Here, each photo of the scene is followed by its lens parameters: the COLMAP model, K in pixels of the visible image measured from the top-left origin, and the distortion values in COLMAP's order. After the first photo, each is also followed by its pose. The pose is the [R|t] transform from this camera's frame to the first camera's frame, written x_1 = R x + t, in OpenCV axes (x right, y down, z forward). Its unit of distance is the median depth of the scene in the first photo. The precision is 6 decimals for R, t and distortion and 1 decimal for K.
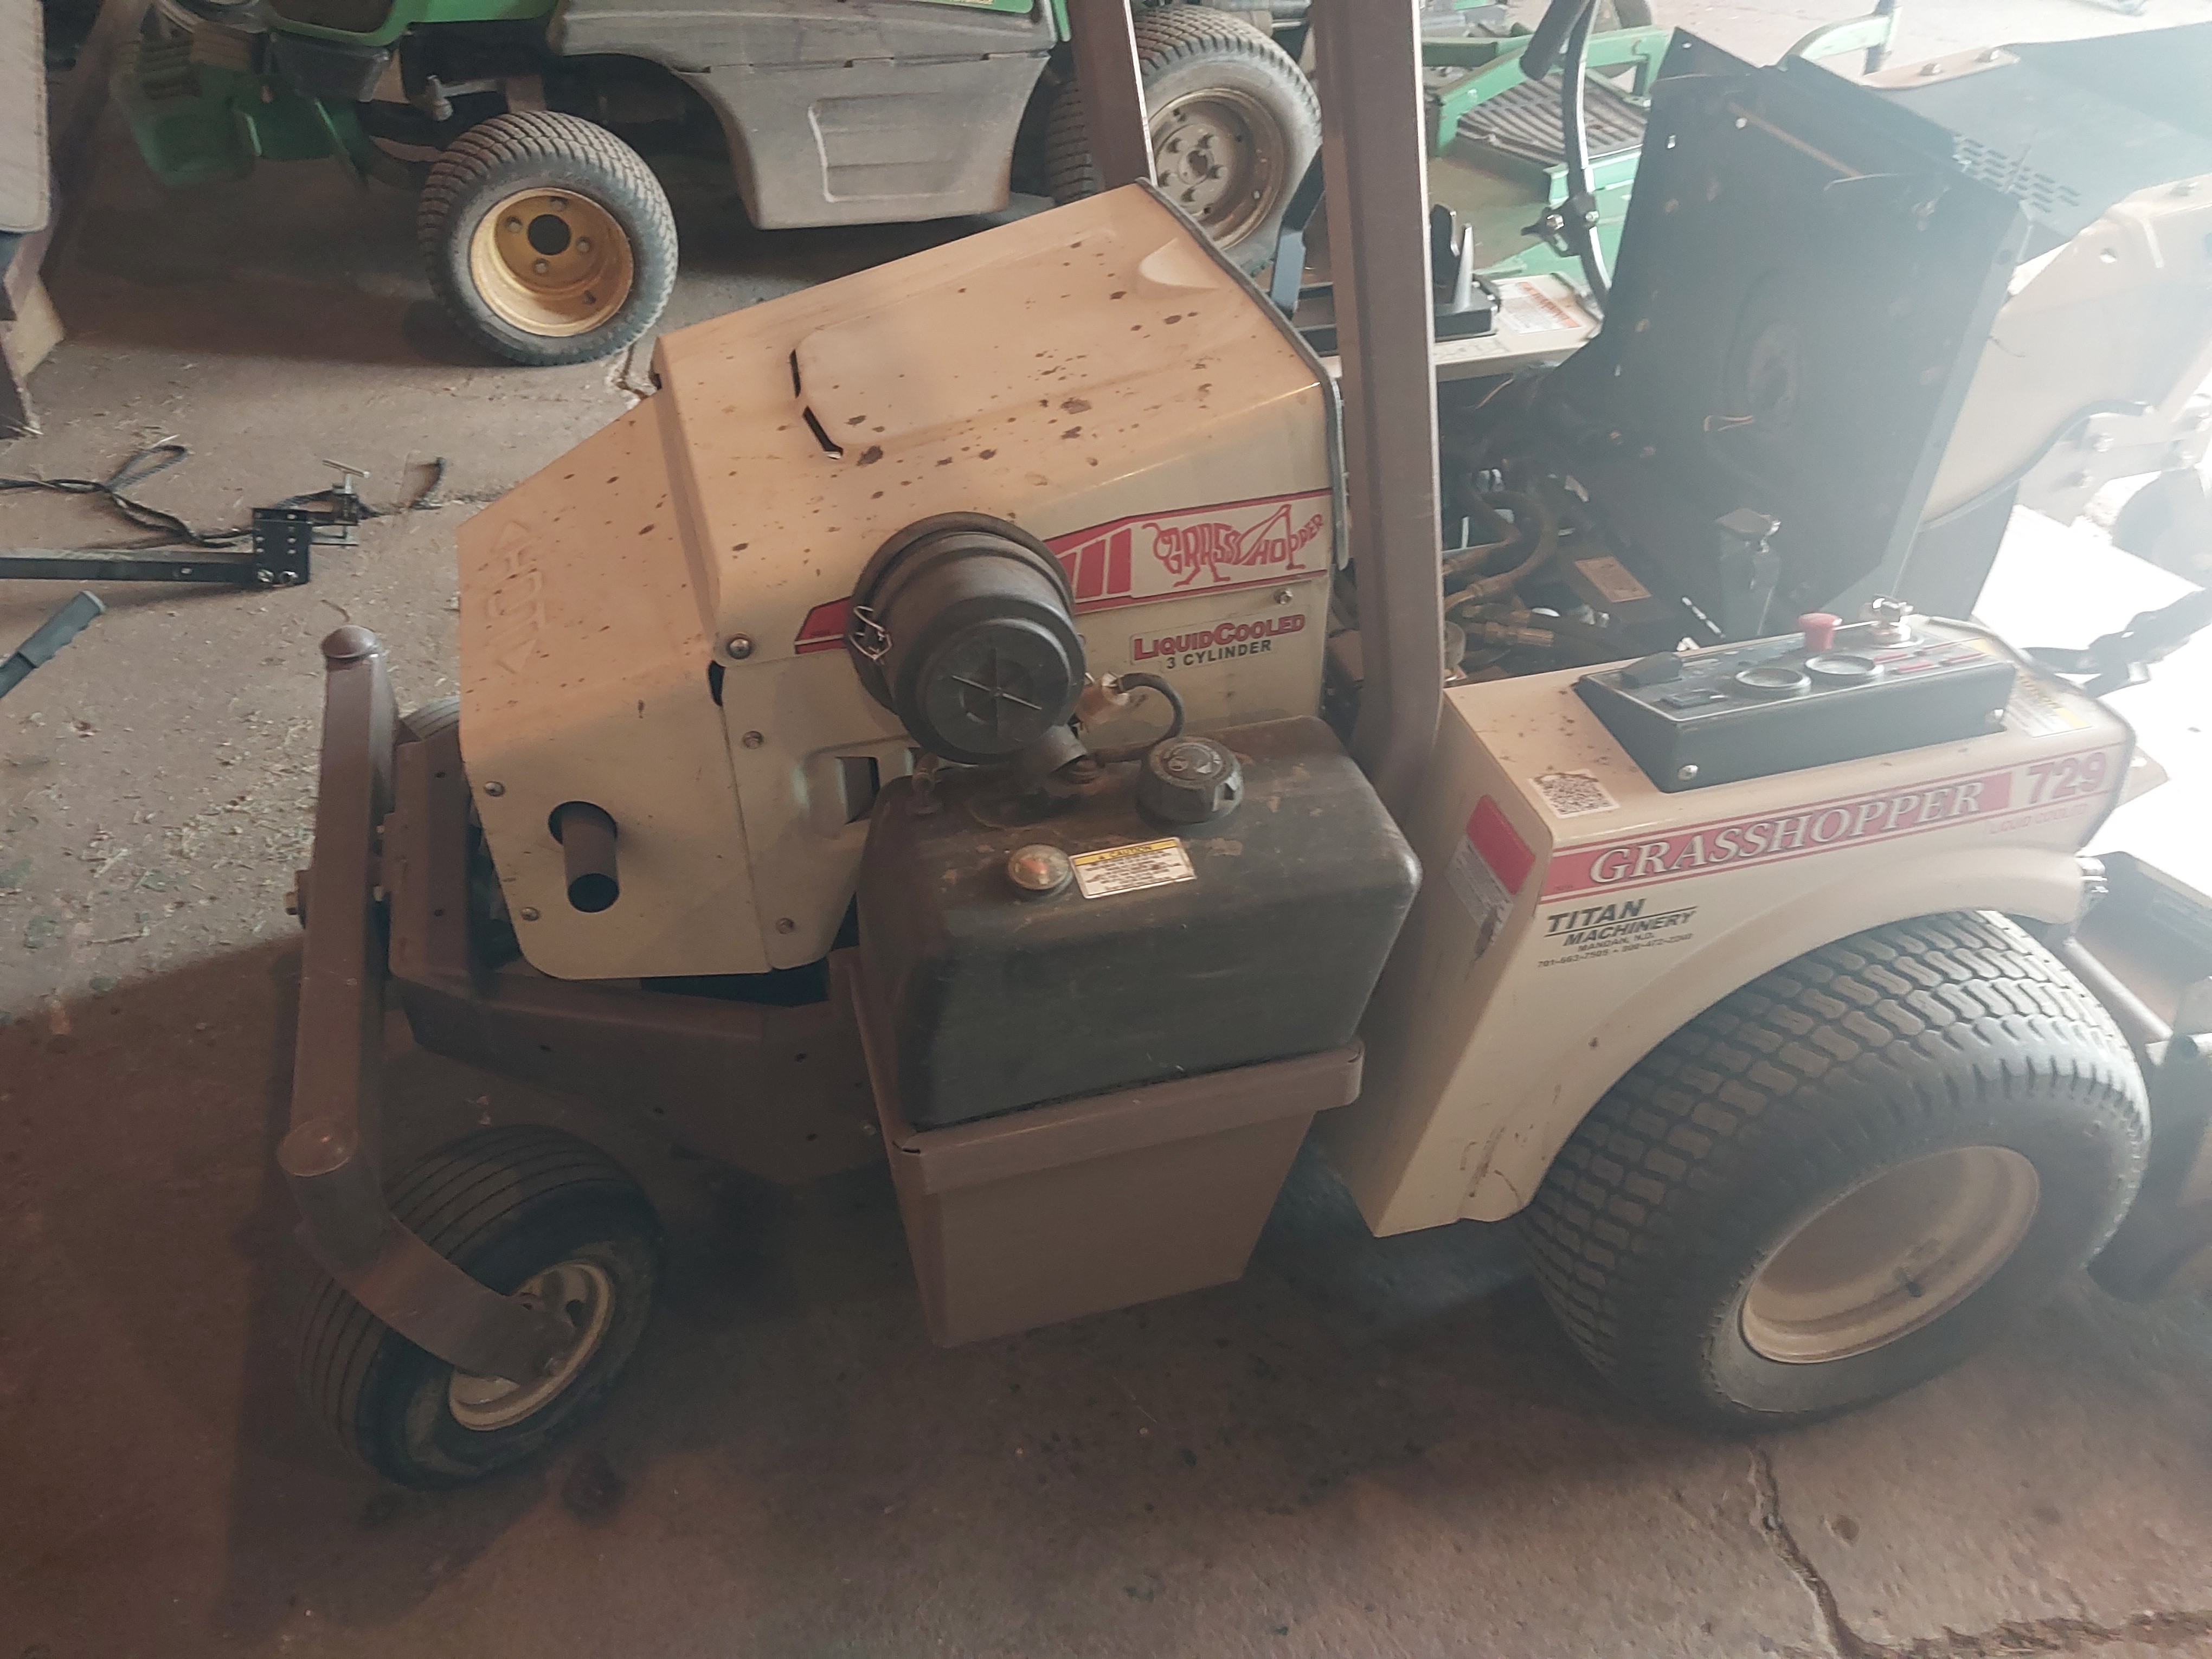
lens RADIAL K [[1740.4, 0, 1106.0], [0, 1740.4, 829.5], [0, 0, 1]] dist [0.010632, -0.000795]
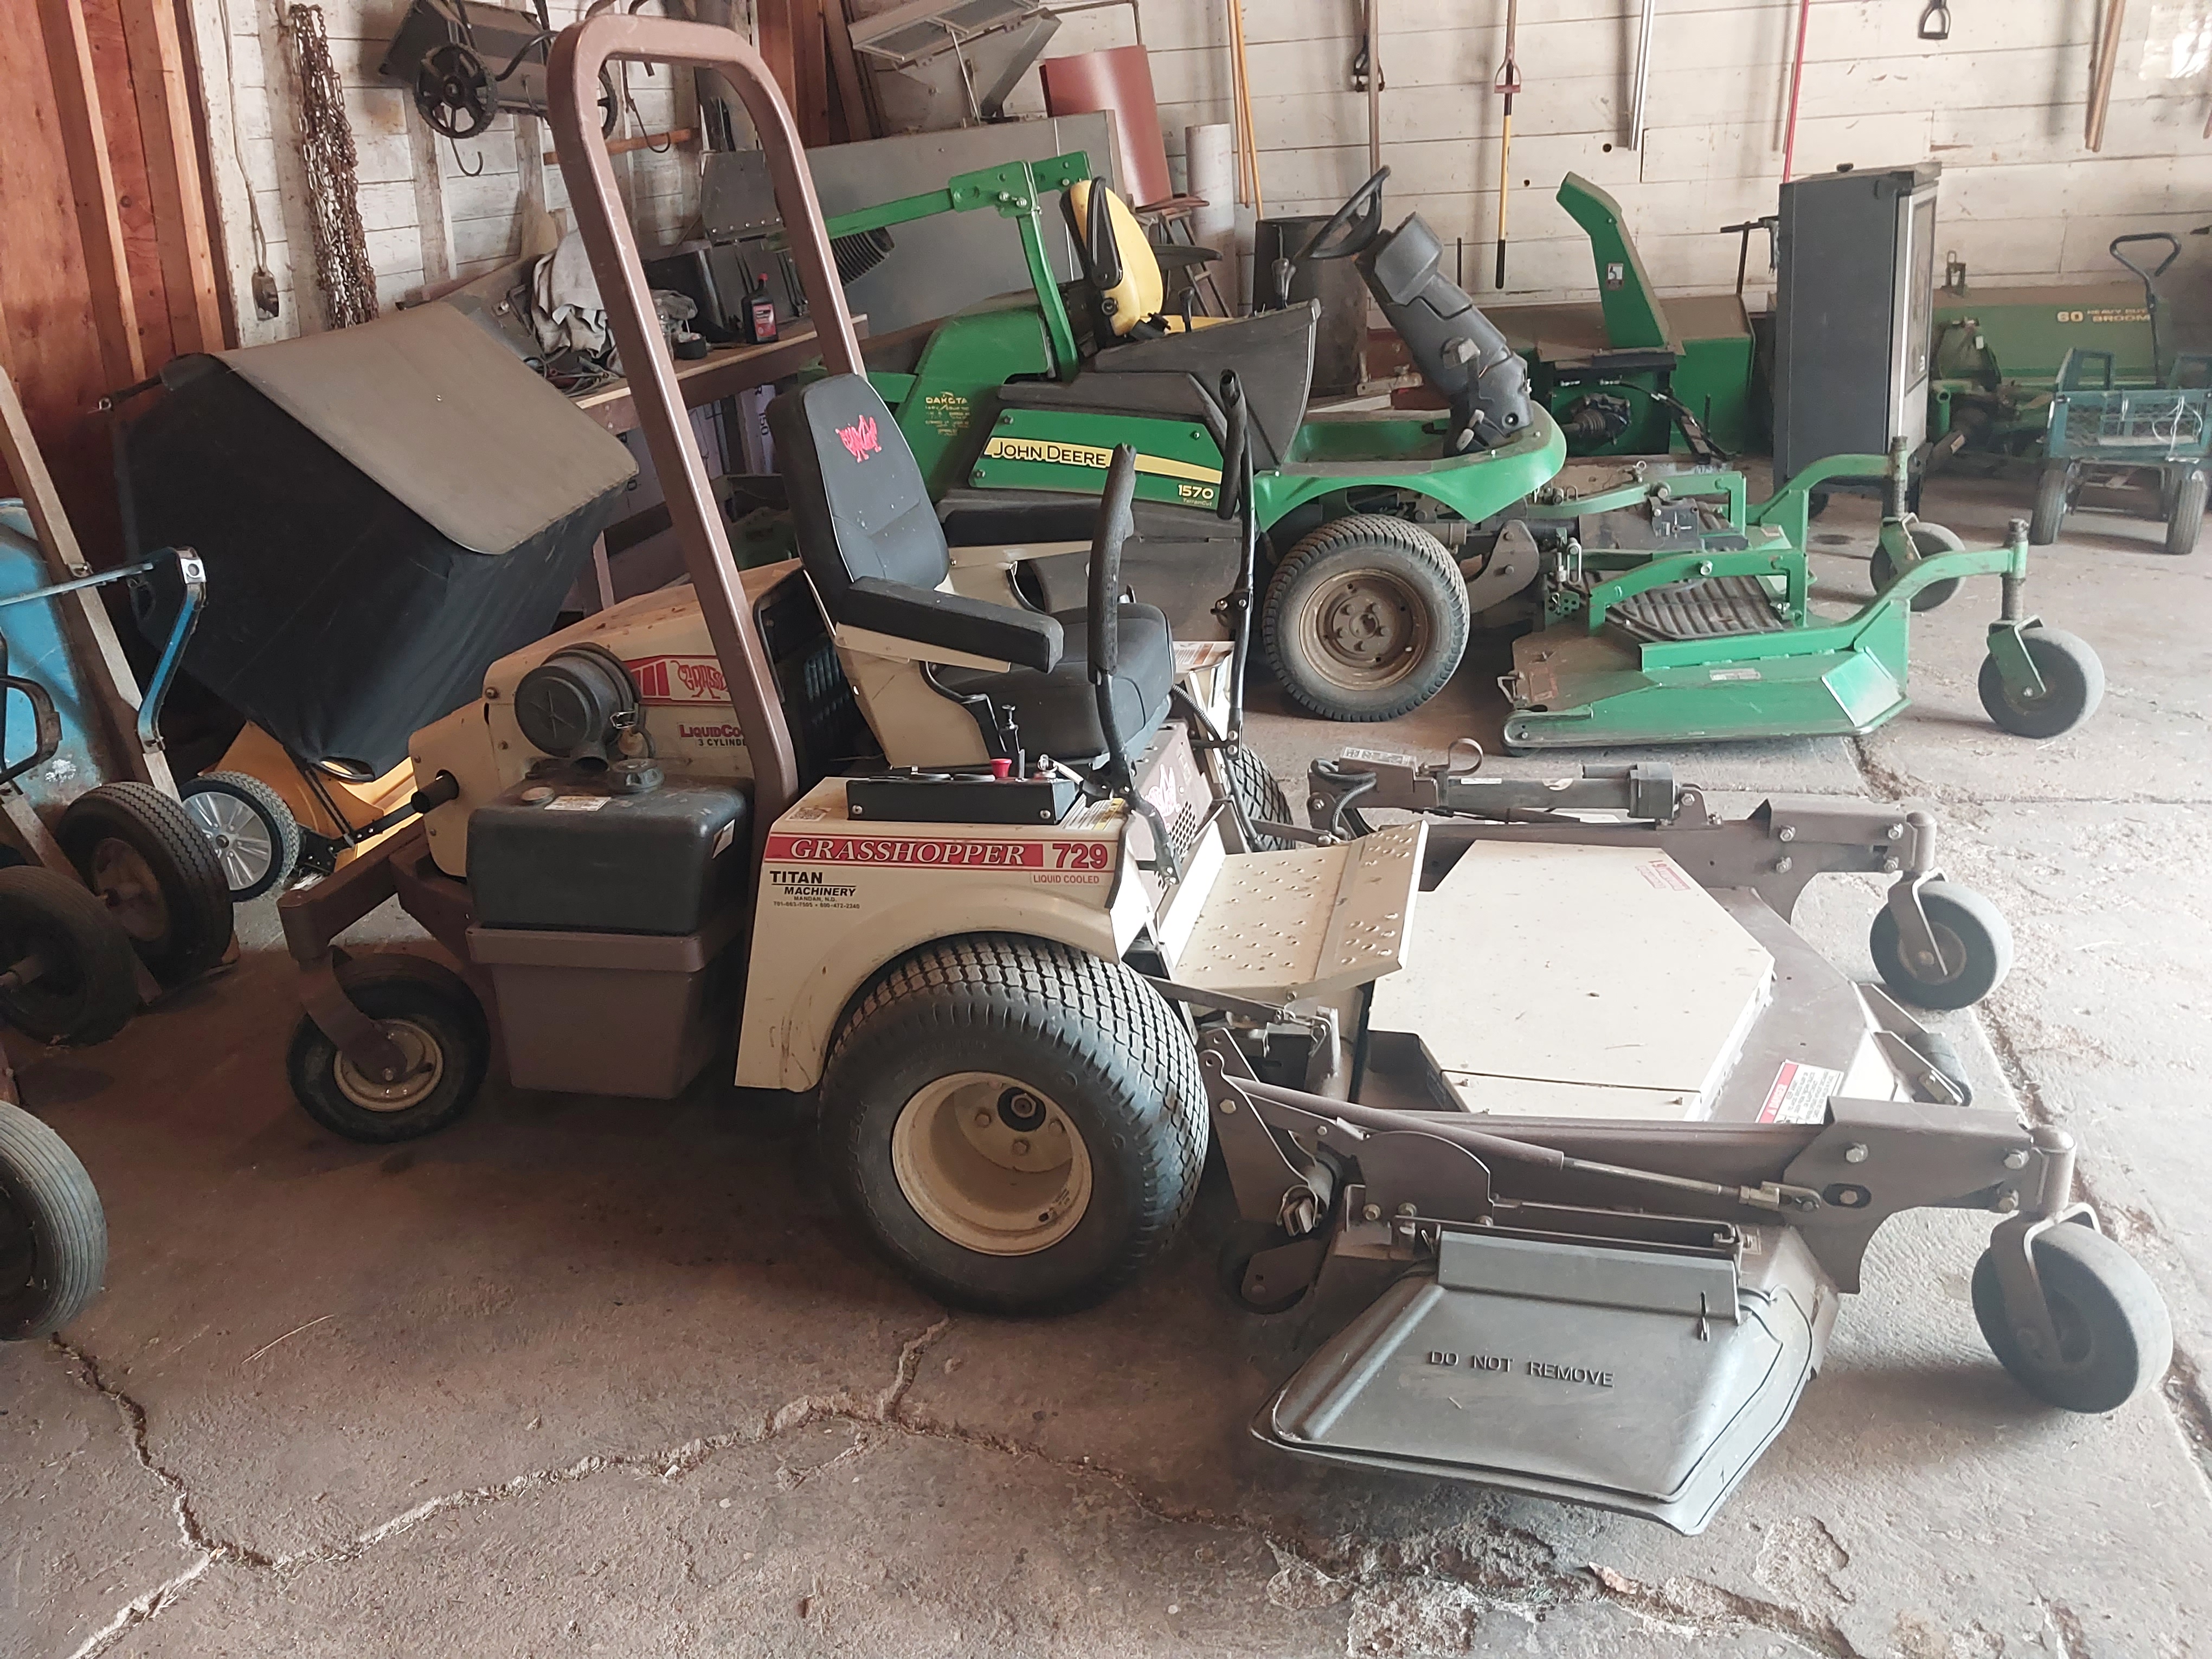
lens RADIAL K [[1740.4, 0, 1106.0], [0, 1740.4, 829.5], [0, 0, 1]] dist [0.010632, -0.000795]
pose [[0.869607, 0.120690, -0.478766, 1.367310], [-0.259153, 0.936930, -0.234526, 0.331137], [0.420265, 0.328020, 0.846038, -0.407601]]
